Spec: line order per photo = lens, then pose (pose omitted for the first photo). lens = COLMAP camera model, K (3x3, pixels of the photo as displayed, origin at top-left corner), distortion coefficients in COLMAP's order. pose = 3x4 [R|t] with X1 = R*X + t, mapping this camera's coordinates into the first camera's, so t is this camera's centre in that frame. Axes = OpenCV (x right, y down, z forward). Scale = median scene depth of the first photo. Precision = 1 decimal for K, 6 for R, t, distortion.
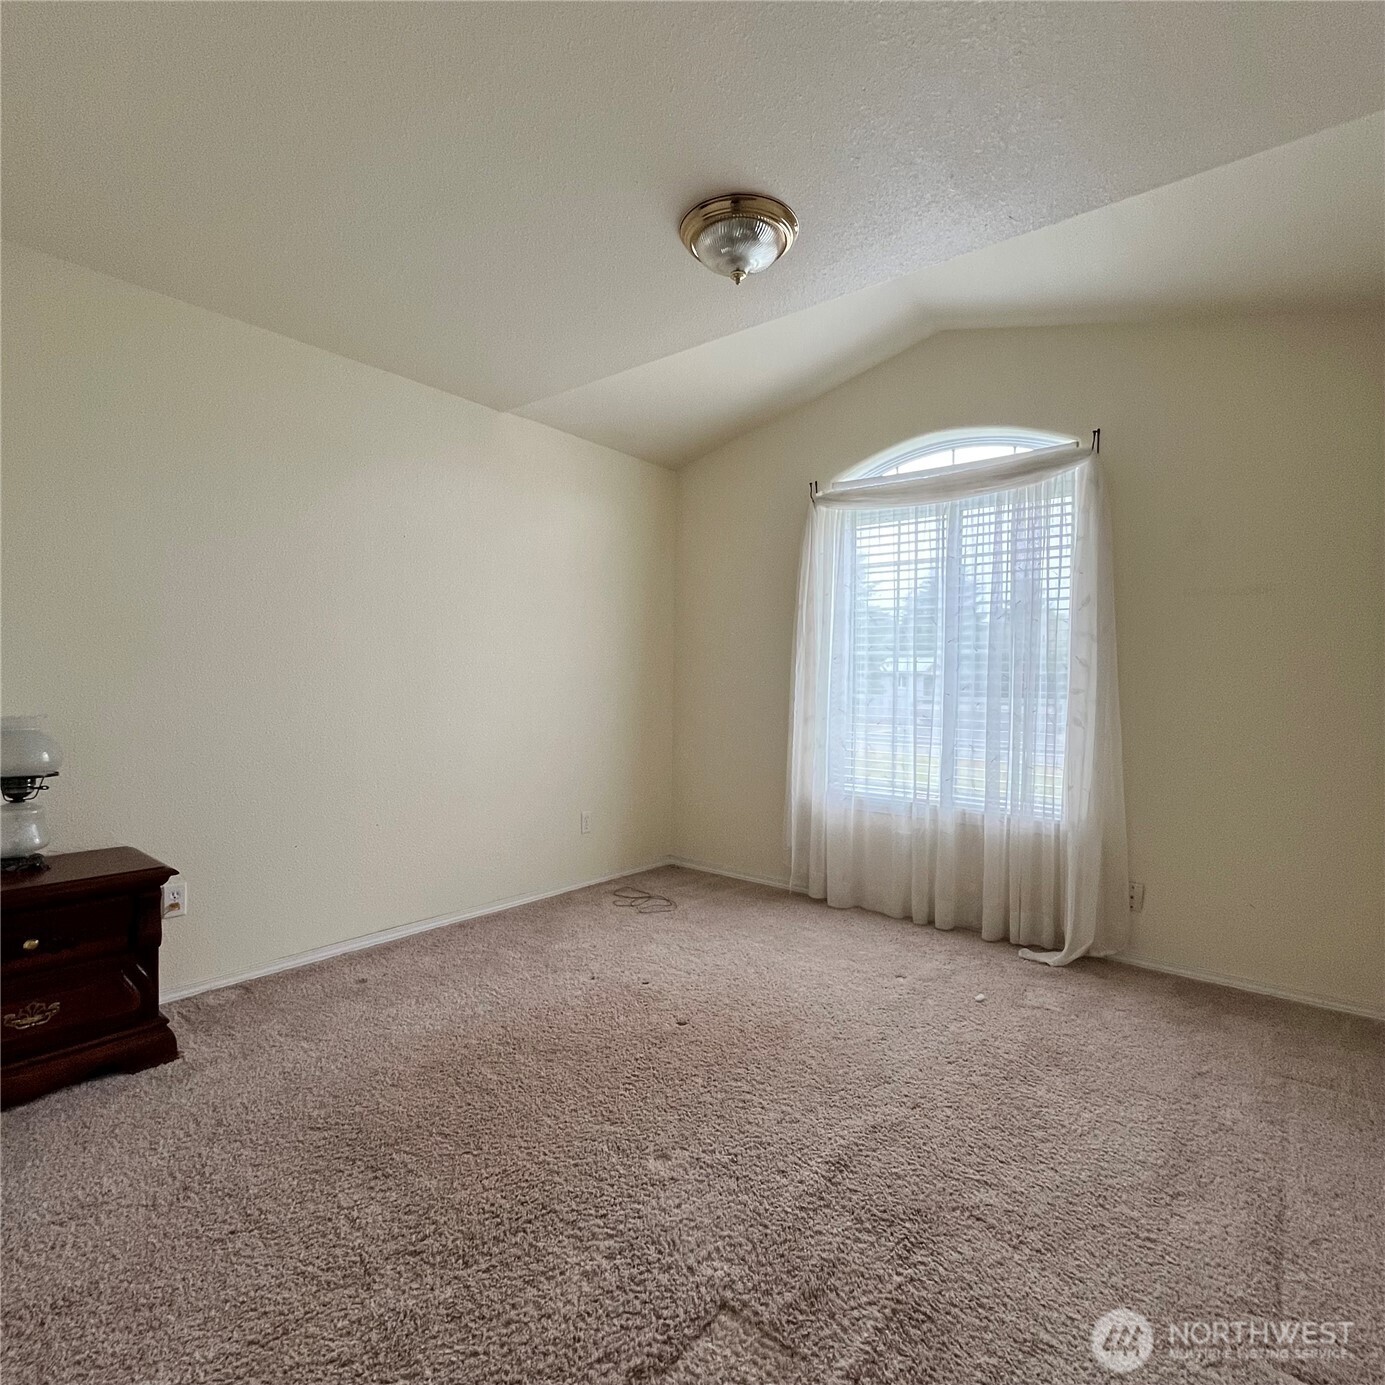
lens RADIAL K [[742.0, 0, 693.7], [0, 742.0, 690.1], [0, 0, 1]] dist [-0.005577, 0.000488]
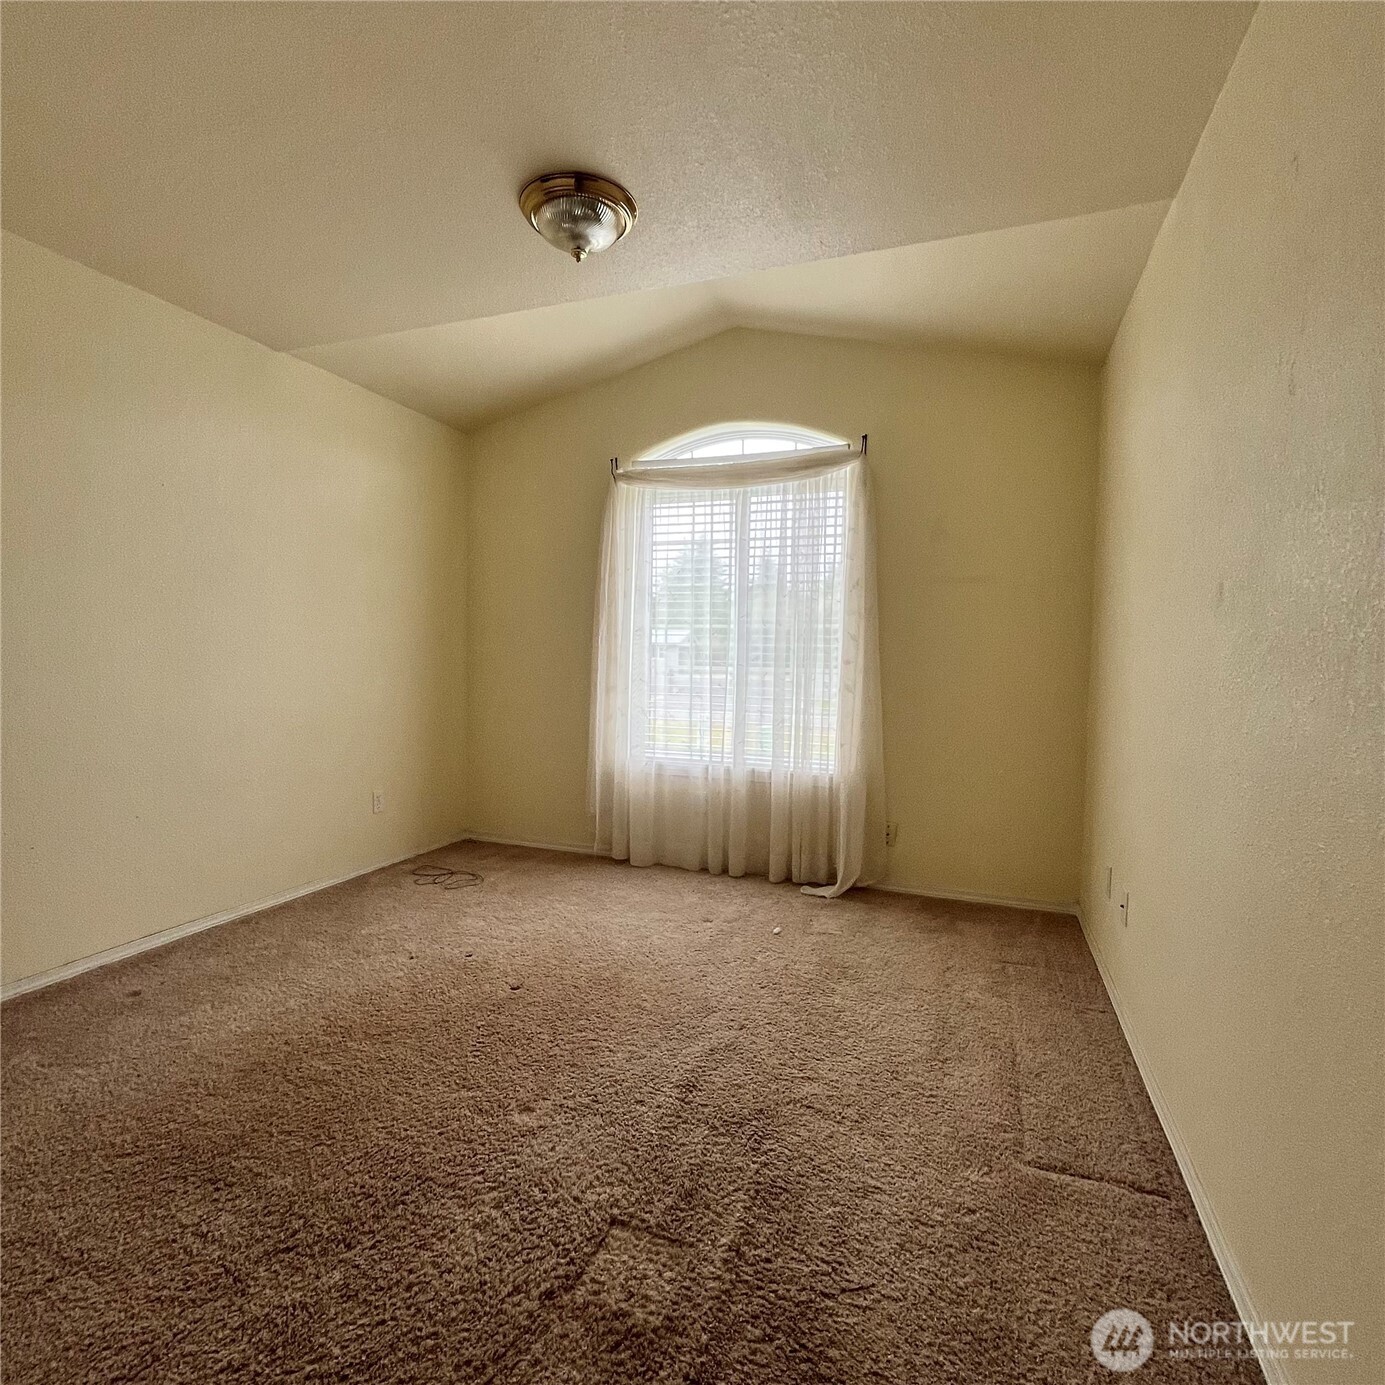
lens RADIAL K [[742.0, 0, 689.3], [0, 742.0, 689.6], [0, 0, 1]] dist [-0.005577, 0.000488]
pose [[0.948886, -0.013626, 0.315325, -0.114244], [0.001490, 0.999250, 0.038696, -0.000589], [-0.315615, -0.036248, 0.948195, -0.030944]]
